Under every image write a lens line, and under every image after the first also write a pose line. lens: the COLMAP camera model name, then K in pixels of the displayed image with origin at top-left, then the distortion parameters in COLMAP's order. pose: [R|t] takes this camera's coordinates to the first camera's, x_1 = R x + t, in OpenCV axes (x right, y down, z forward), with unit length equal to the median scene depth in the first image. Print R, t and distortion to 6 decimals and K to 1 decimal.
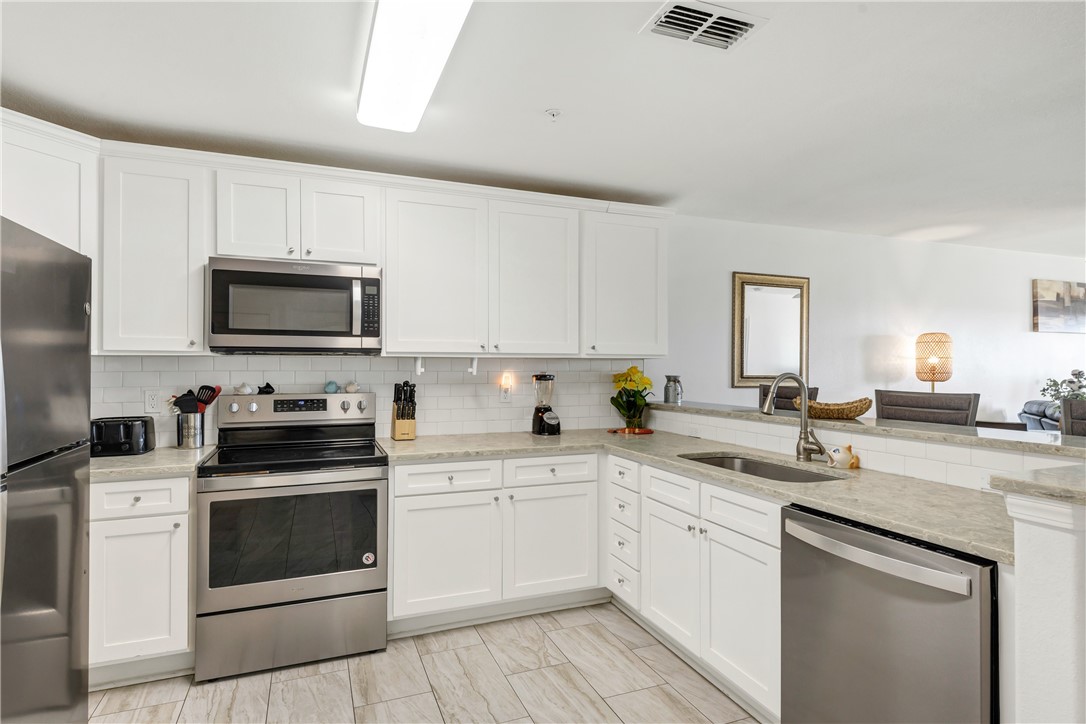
lens RADIAL K [[562.4, 0, 524.4], [0, 562.4, 362.9], [0, 0, 1]] dist [0.016565, -0.007575]
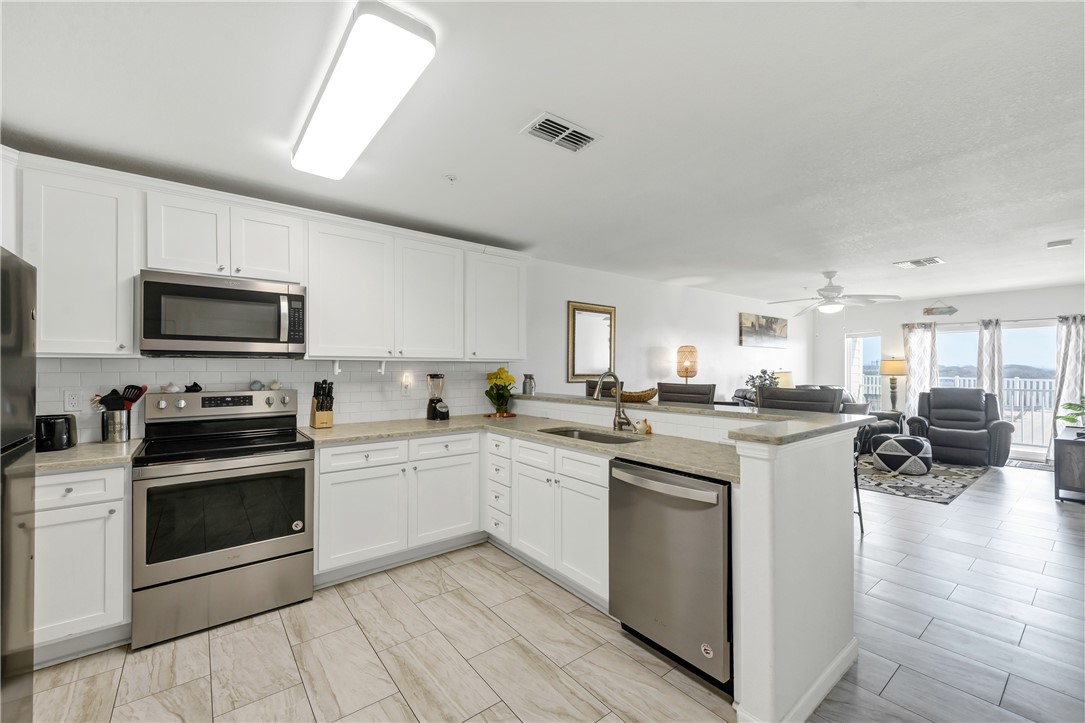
lens RADIAL K [[439.8, 0, 525.2], [0, 439.8, 366.6], [0, 0, 1]] dist [0.014403, -0.004208]
pose [[0.959374, -0.000562, 0.282138, -0.064478], [-0.000308, 0.999995, 0.003040, 0.000734], [-0.282139, -0.003003, 0.959369, -0.045835]]
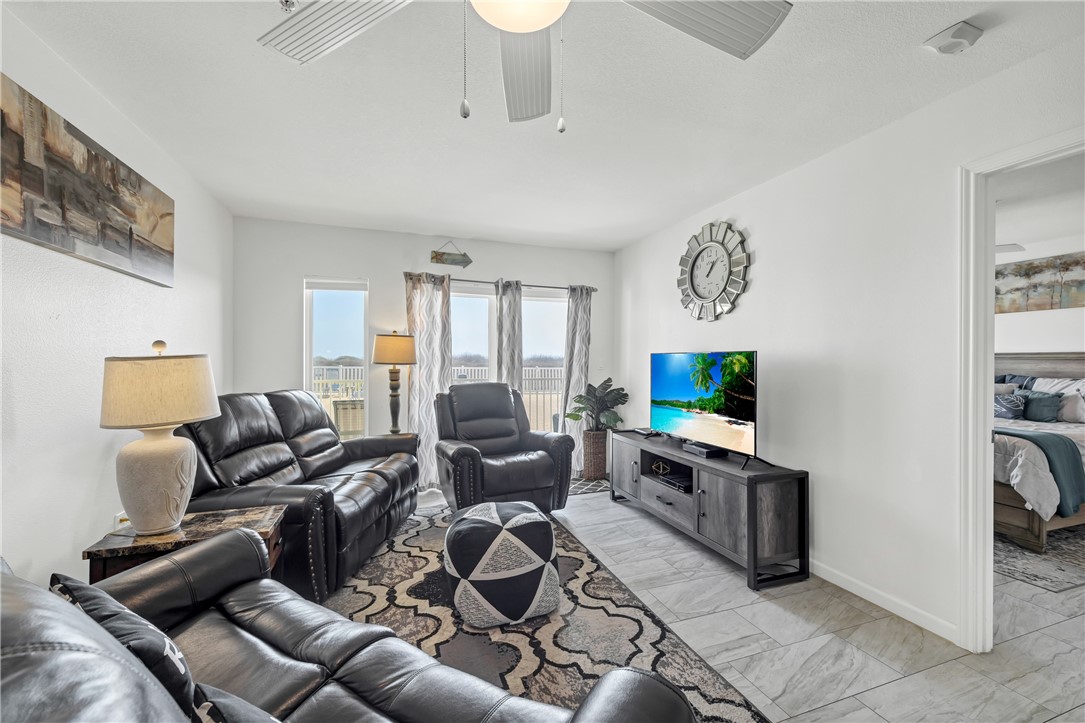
lens RADIAL K [[439.8, 0, 544.7], [0, 439.8, 360.9], [0, 0, 1]] dist [0.014403, -0.004208]
pose [[0.011091, -0.004377, 0.999929, 1.237613], [-0.007599, 0.999961, 0.004461, 0.034620], [-0.999910, -0.007648, 0.011057, 1.228581]]
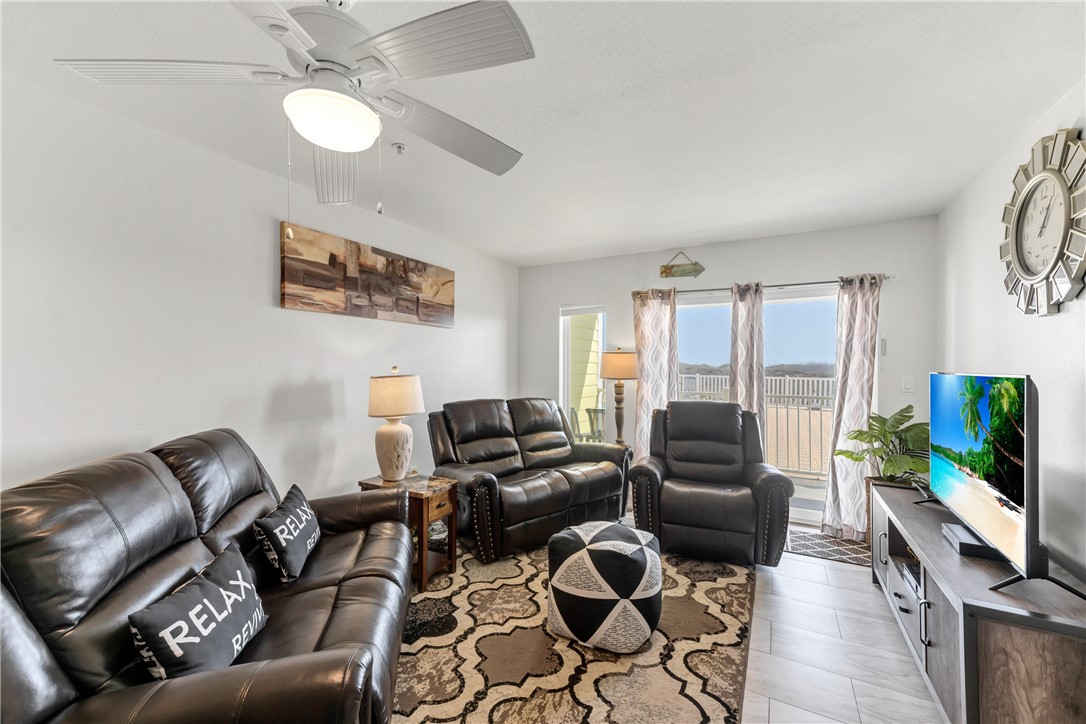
lens RADIAL K [[440.3, 0, 532.5], [0, 440.3, 367.7], [0, 0, 1]] dist [0.014403, -0.004208]
pose [[0.762300, -0.000924, 0.647223, 1.412411], [-0.005929, 0.999947, 0.008411, 0.008374], [-0.647197, -0.010249, 0.762254, 0.813350]]
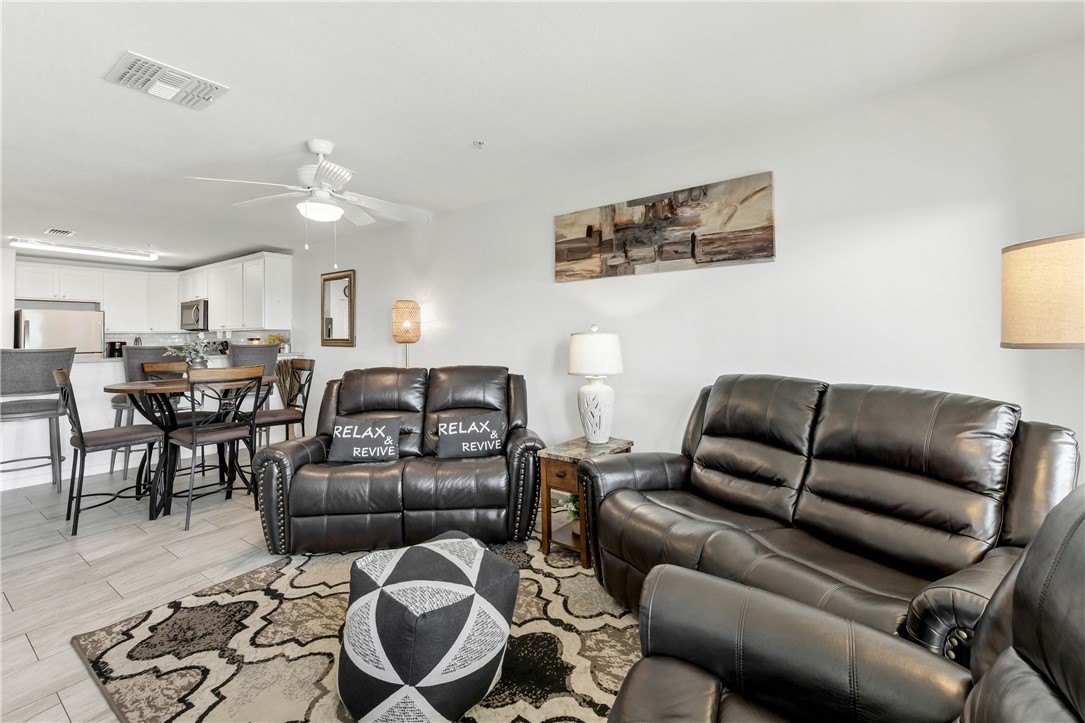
lens RADIAL K [[439.8, 0, 541.8], [0, 439.8, 337.2], [0, 0, 1]] dist [0.014403, -0.004208]
pose [[0.559381, -0.007348, -0.828878, 2.495357], [0.011569, 0.999933, -0.001057, 0.040952], [0.828830, -0.008998, 0.559428, 1.128093]]
